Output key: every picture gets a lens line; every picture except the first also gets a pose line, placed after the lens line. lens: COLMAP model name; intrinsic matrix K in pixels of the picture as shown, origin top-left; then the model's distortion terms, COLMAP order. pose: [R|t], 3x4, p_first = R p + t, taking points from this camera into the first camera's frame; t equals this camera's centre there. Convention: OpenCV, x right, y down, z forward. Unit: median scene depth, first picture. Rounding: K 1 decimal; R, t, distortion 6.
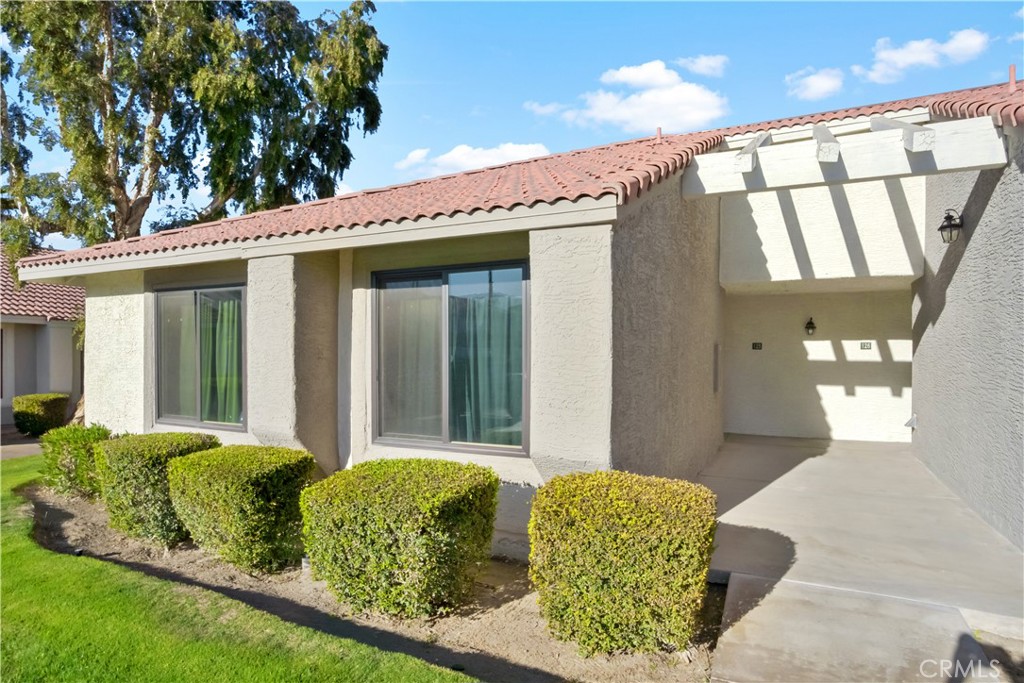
lens RADIAL K [[473.1, 0, 512.0], [0, 473.1, 341.5], [0, 0, 1]] dist [0.000954, 0.000027]
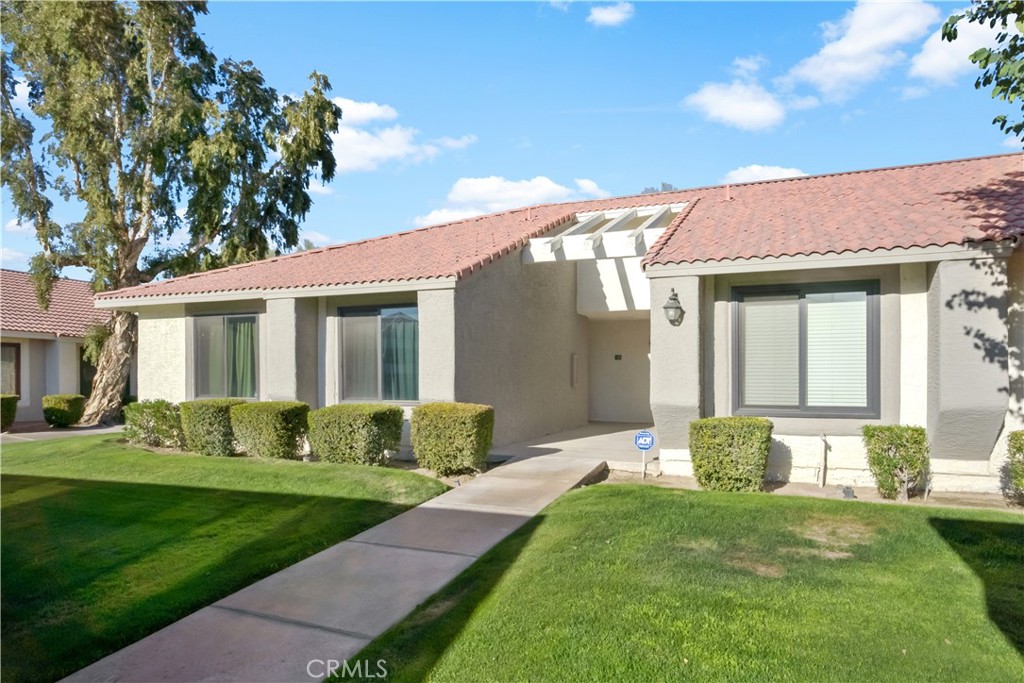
lens RADIAL K [[530.2, 0, 513.1], [0, 530.2, 376.9], [0, 0, 1]] dist [0.020355, 0.000771]
pose [[0.998092, -0.000937, 0.061737, 0.118837], [-0.000075, 0.999866, 0.016383, 0.041145], [-0.061744, -0.016356, 0.997958, -0.521513]]
